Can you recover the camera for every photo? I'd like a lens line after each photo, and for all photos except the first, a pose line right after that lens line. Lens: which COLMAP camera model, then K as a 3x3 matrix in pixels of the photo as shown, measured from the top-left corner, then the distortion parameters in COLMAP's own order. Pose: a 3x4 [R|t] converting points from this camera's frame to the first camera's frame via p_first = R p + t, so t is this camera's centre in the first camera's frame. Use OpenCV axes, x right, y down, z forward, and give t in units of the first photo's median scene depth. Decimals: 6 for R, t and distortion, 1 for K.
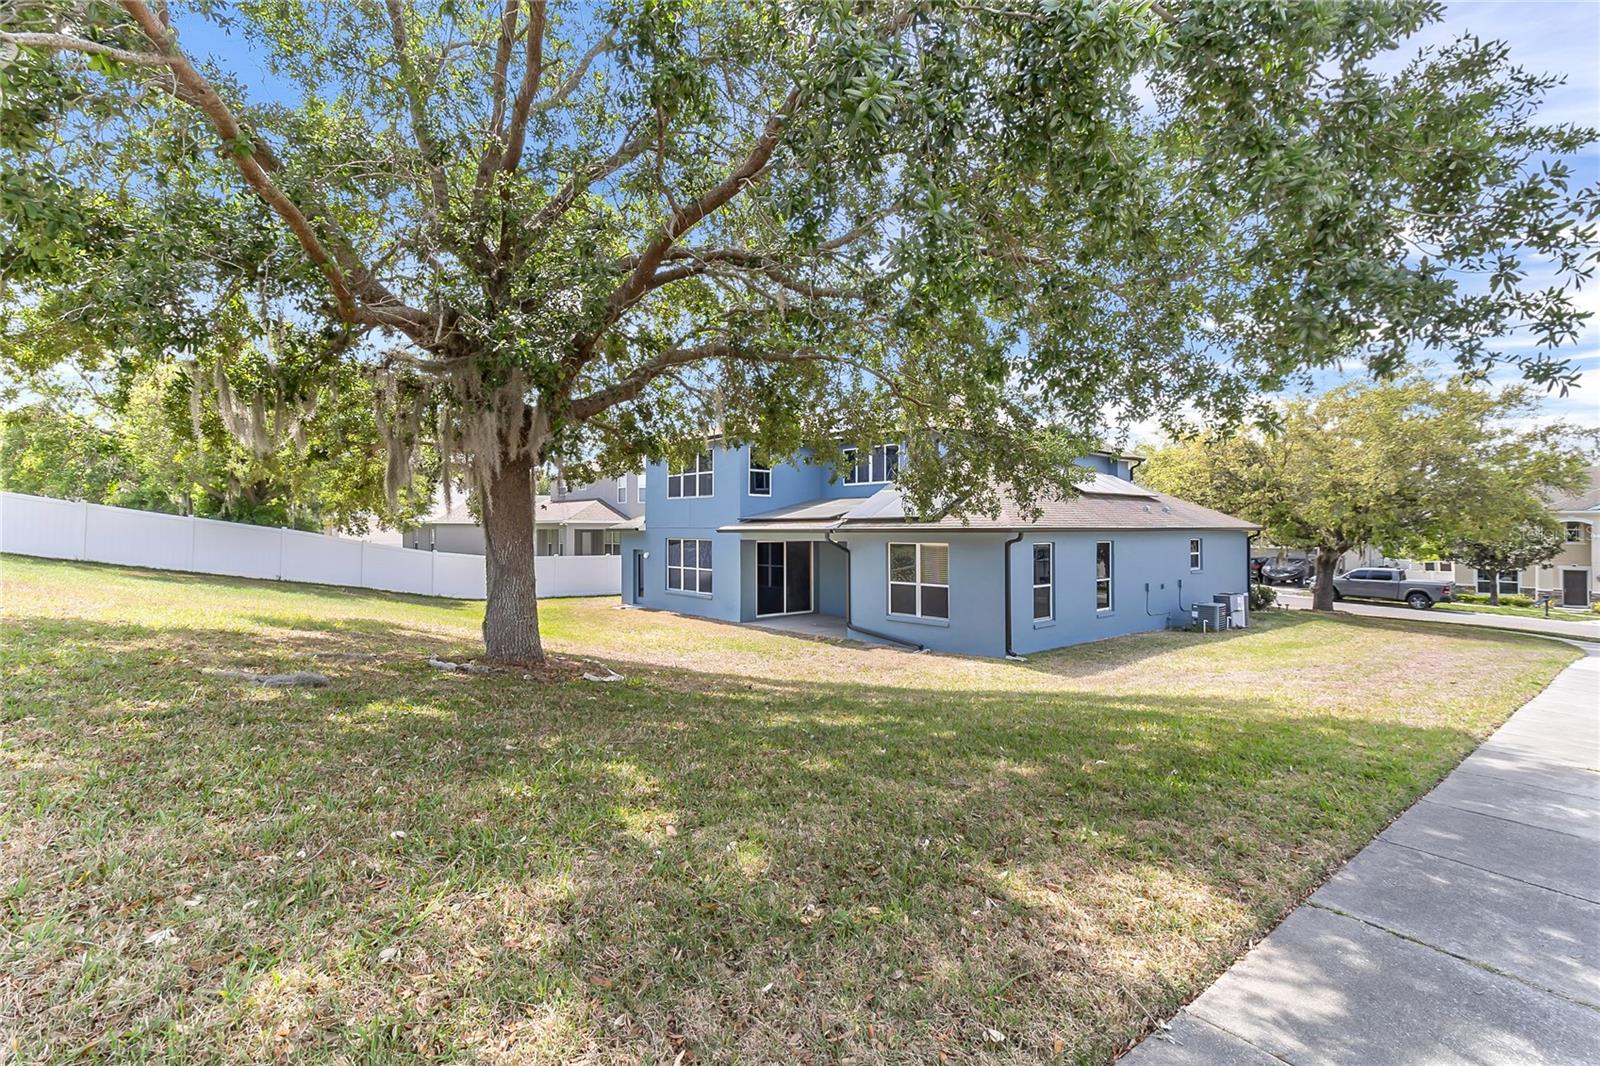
lens RADIAL K [[759.8, 0, 800.0], [0, 759.8, 533.0], [0, 0, 1]] dist [0.013203, -0.000502]
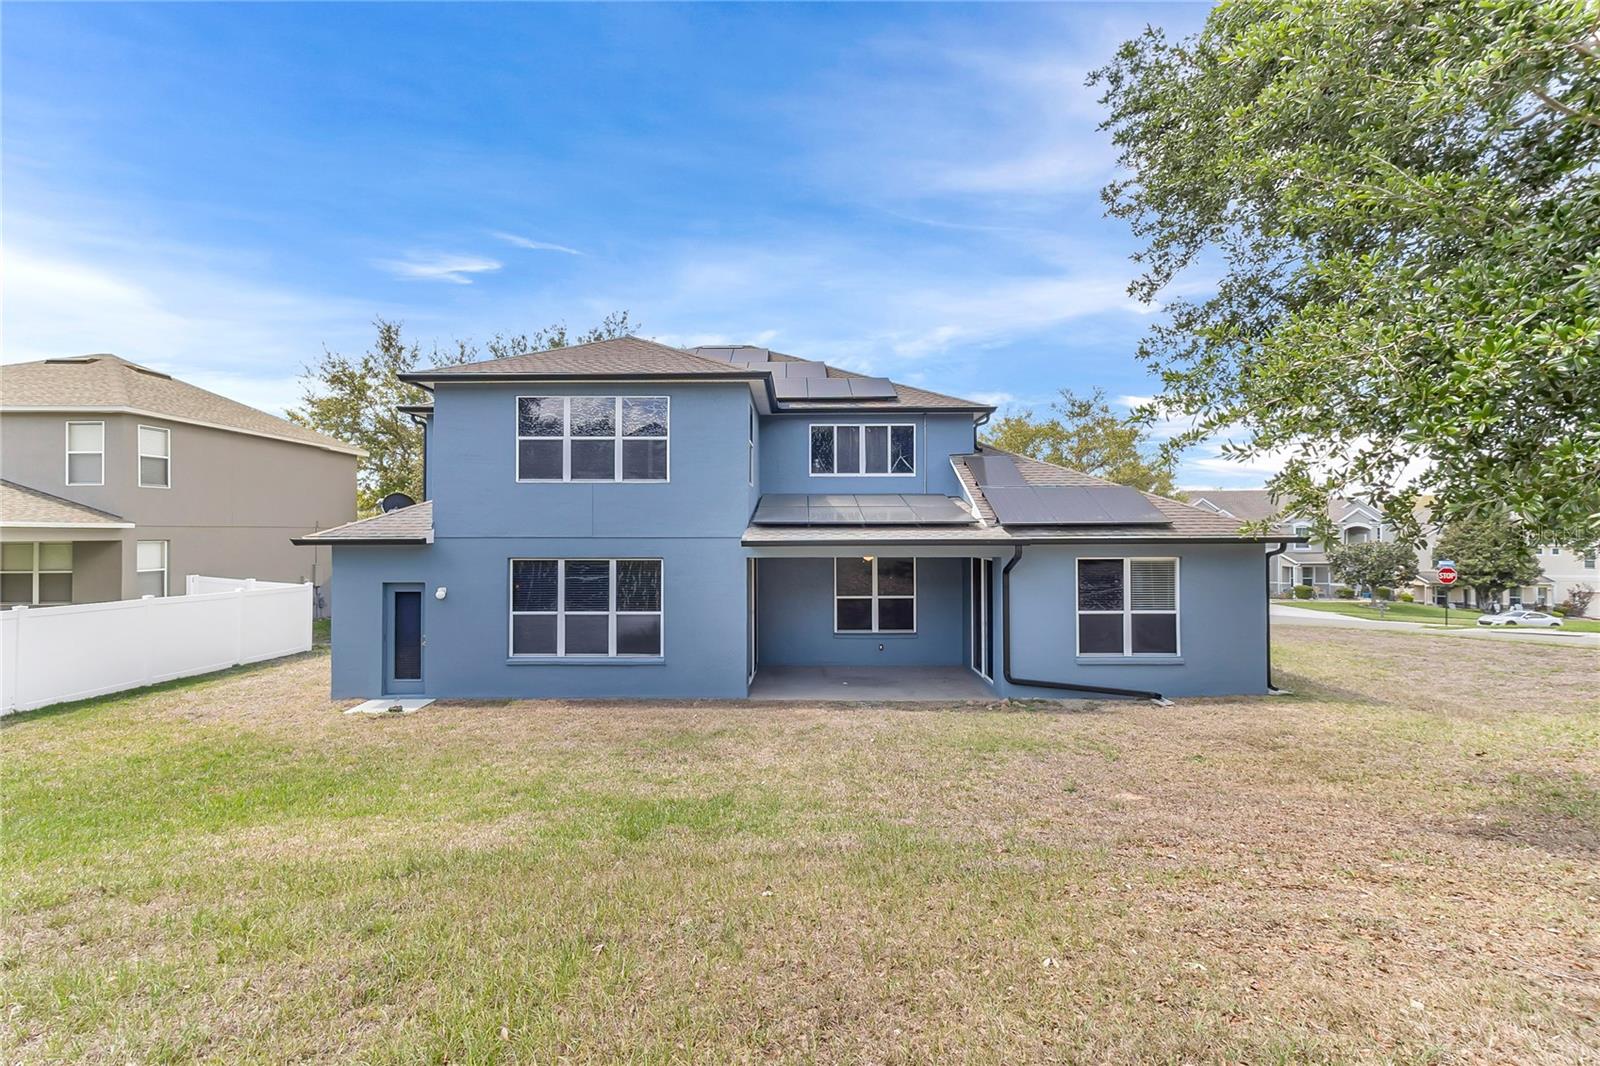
lens RADIAL K [[753.0, 0, 800.0], [0, 753.0, 533.0], [0, 0, 1]] dist [0.010634, -0.000409]
pose [[0.661369, 0.003469, 0.750053, -0.468221], [0.005201, 0.999944, -0.009210, -0.004327], [-0.750043, 0.009992, 0.661314, 0.563338]]
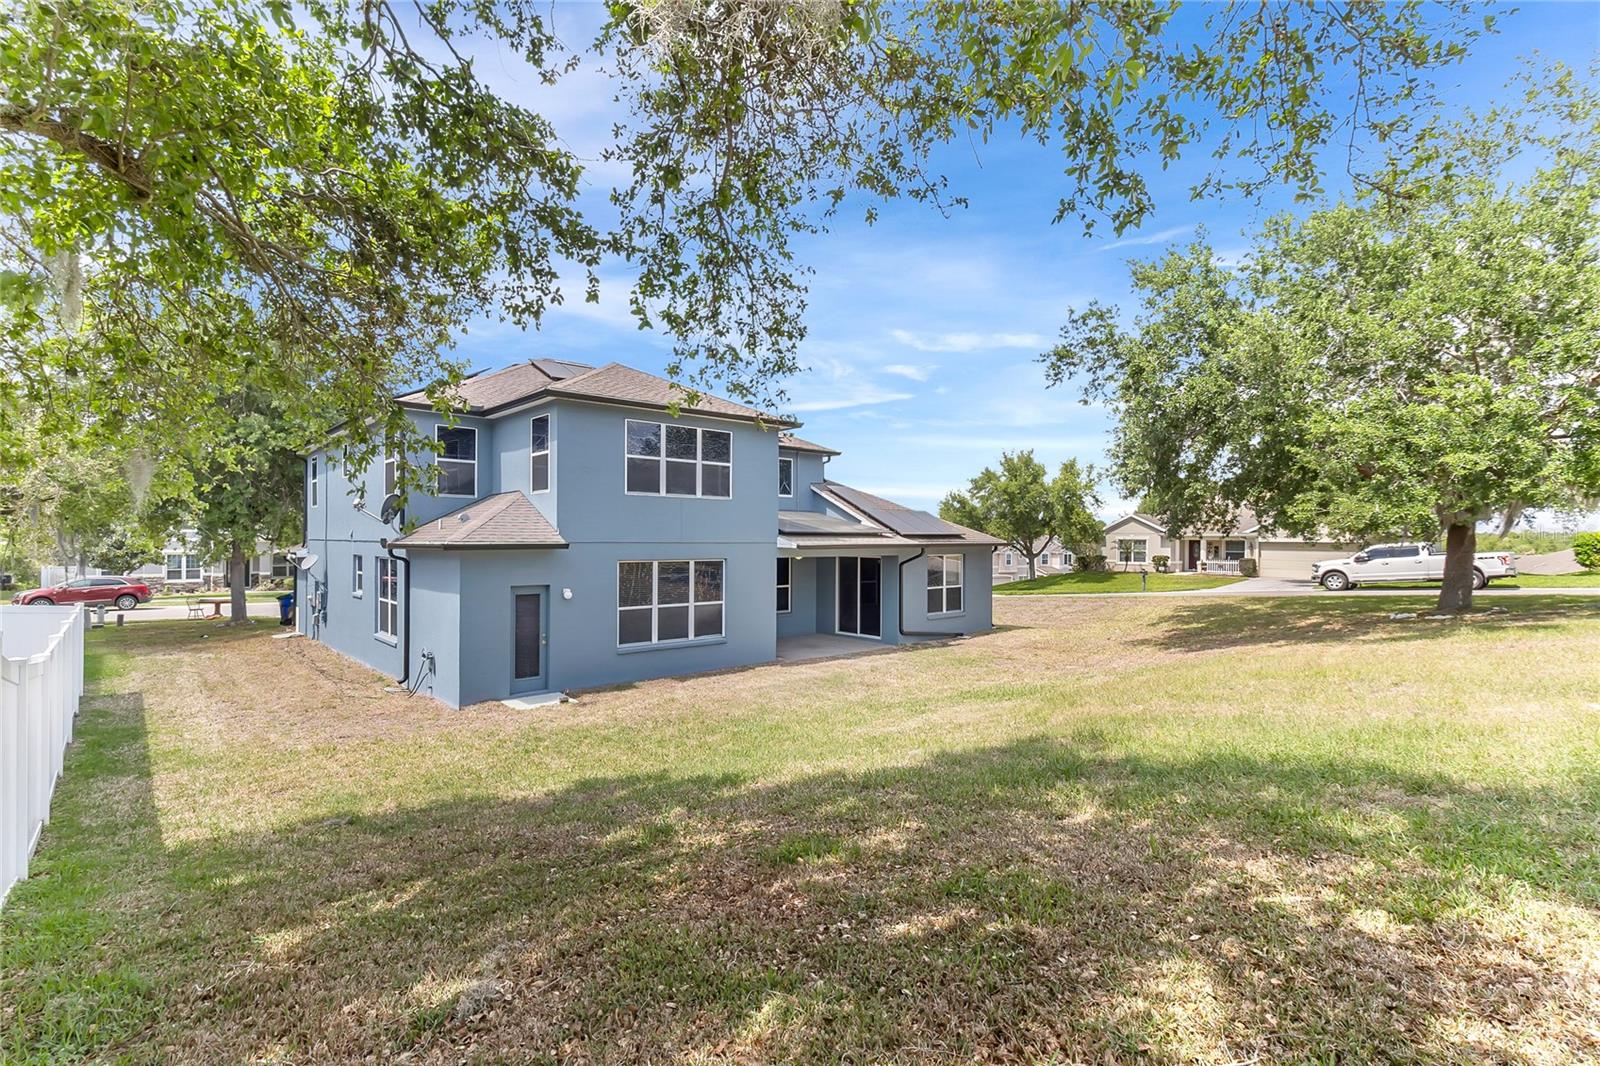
lens RADIAL K [[753.0, 0, 800.0], [0, 753.0, 533.0], [0, 0, 1]] dist [0.010634, -0.000409]
pose [[-0.013590, 0.008336, 0.999873, -0.829786], [0.002292, 0.999963, -0.008305, -0.009758], [-0.999905, 0.002179, -0.013609, 0.948812]]
